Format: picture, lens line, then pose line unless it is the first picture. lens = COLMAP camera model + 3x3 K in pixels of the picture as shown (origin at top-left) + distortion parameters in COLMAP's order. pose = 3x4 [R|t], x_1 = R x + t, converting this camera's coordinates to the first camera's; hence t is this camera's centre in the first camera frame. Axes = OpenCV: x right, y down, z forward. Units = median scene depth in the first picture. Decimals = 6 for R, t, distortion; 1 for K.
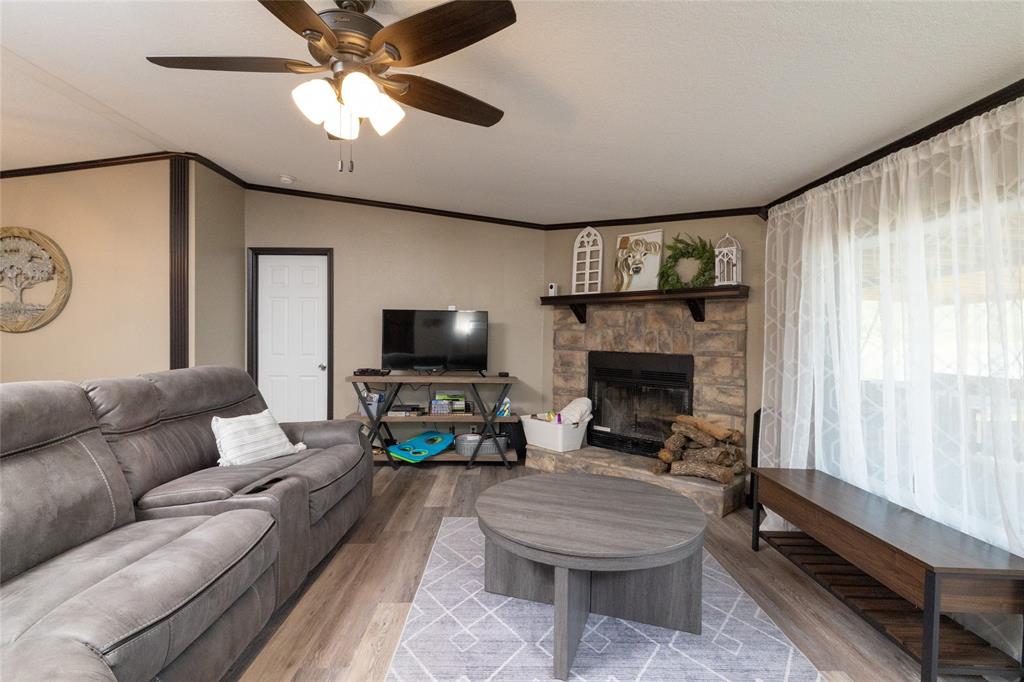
lens RADIAL K [[487.1, 0, 502.4], [0, 487.1, 340.7], [0, 0, 1]] dist [-0.000622, 0.002246]
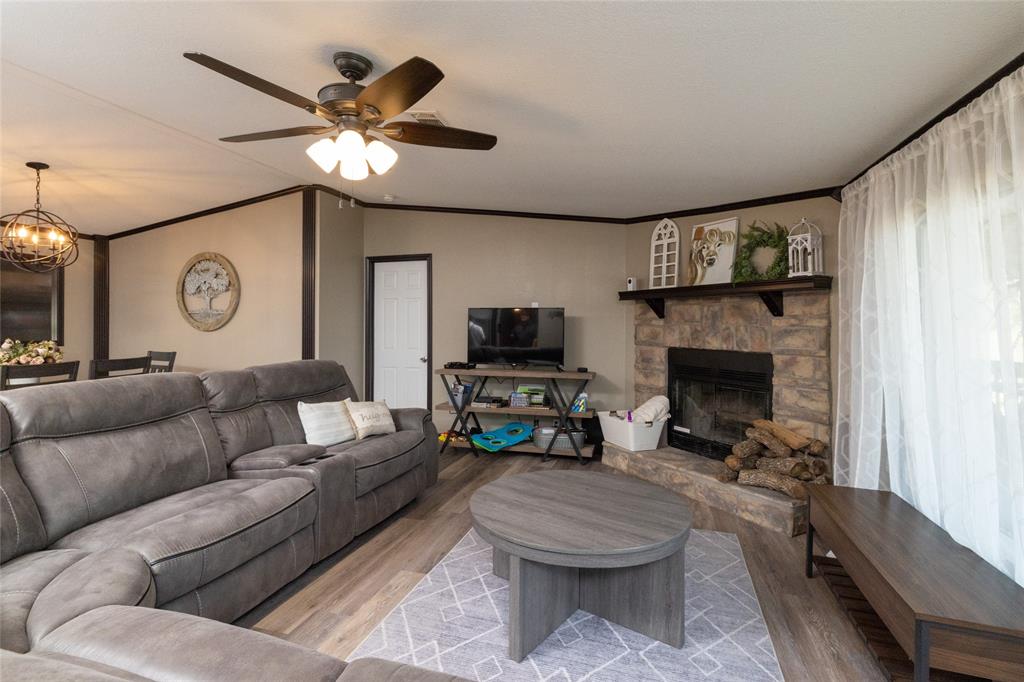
lens RADIAL K [[487.1, 0, 493.6], [0, 487.1, 319.0], [0, 0, 1]] dist [-0.000622, 0.002246]
pose [[0.950700, -0.013128, -0.309833, 0.194699], [0.005596, 0.999667, -0.025186, -0.015619], [0.310061, 0.022211, 0.950457, -0.025718]]
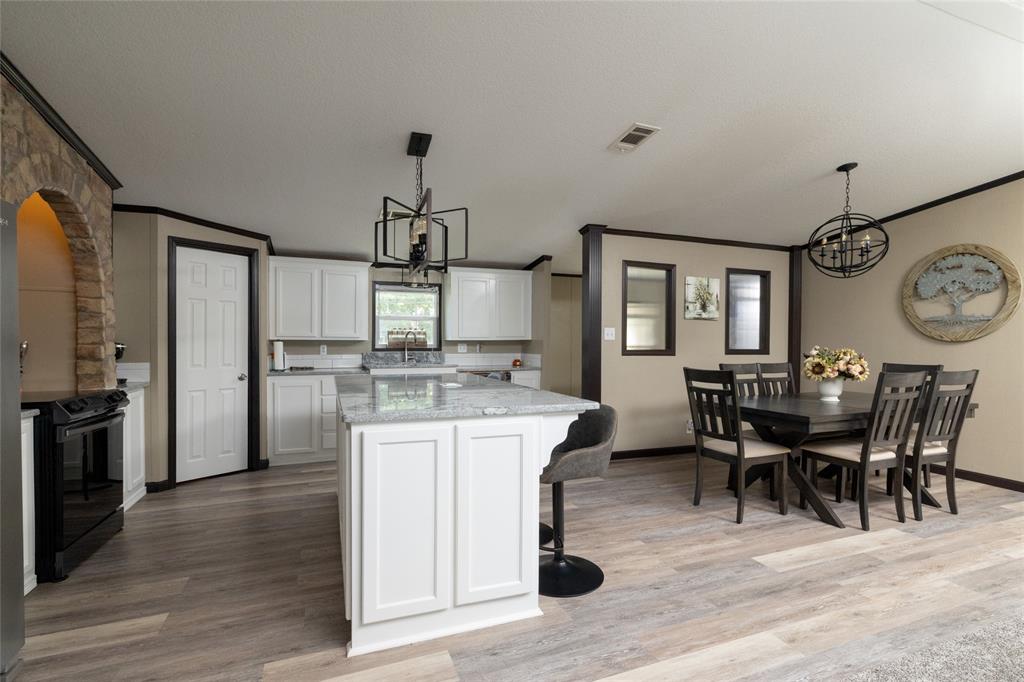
lens RADIAL K [[487.1, 0, 511.4], [0, 487.1, 354.5], [0, 0, 1]] dist [-0.000622, 0.002246]
pose [[0.354969, 0.021269, -0.934636, -0.398121], [-0.019642, 0.999690, 0.015289, 0.019454], [0.934672, 0.012931, 0.355277, -0.400686]]
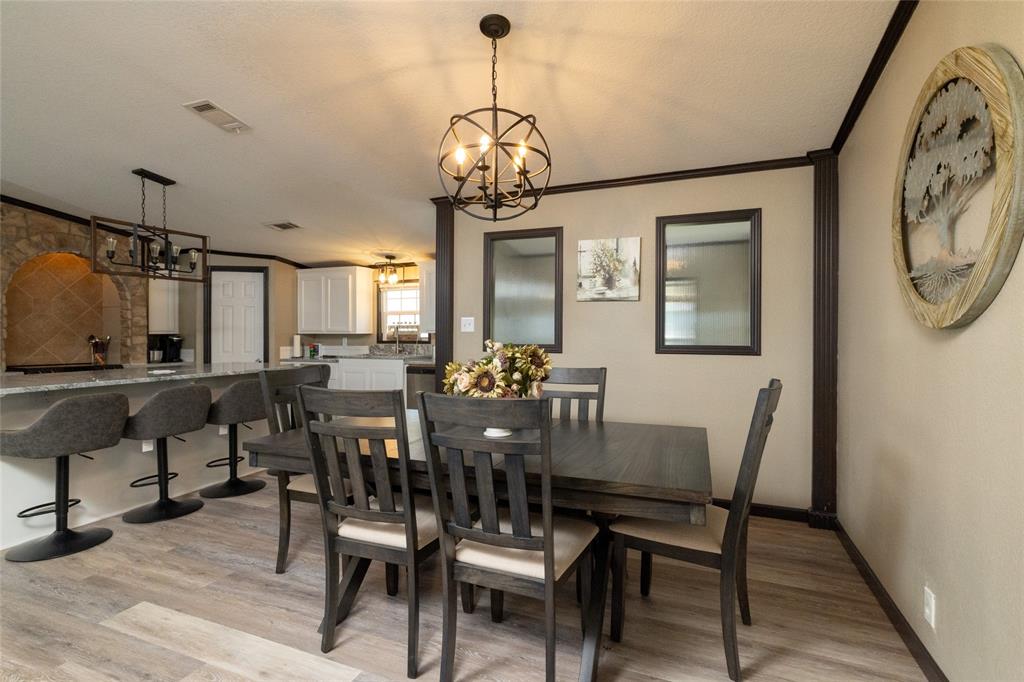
lens RADIAL K [[487.1, 0, 513.6], [0, 487.1, 336.9], [0, 0, 1]] dist [-0.000622, 0.002246]
pose [[-0.388466, 0.001252, -0.921462, -0.603214], [-0.018217, 0.999793, 0.009038, -0.009414], [0.921283, 0.020297, -0.388363, 1.021960]]
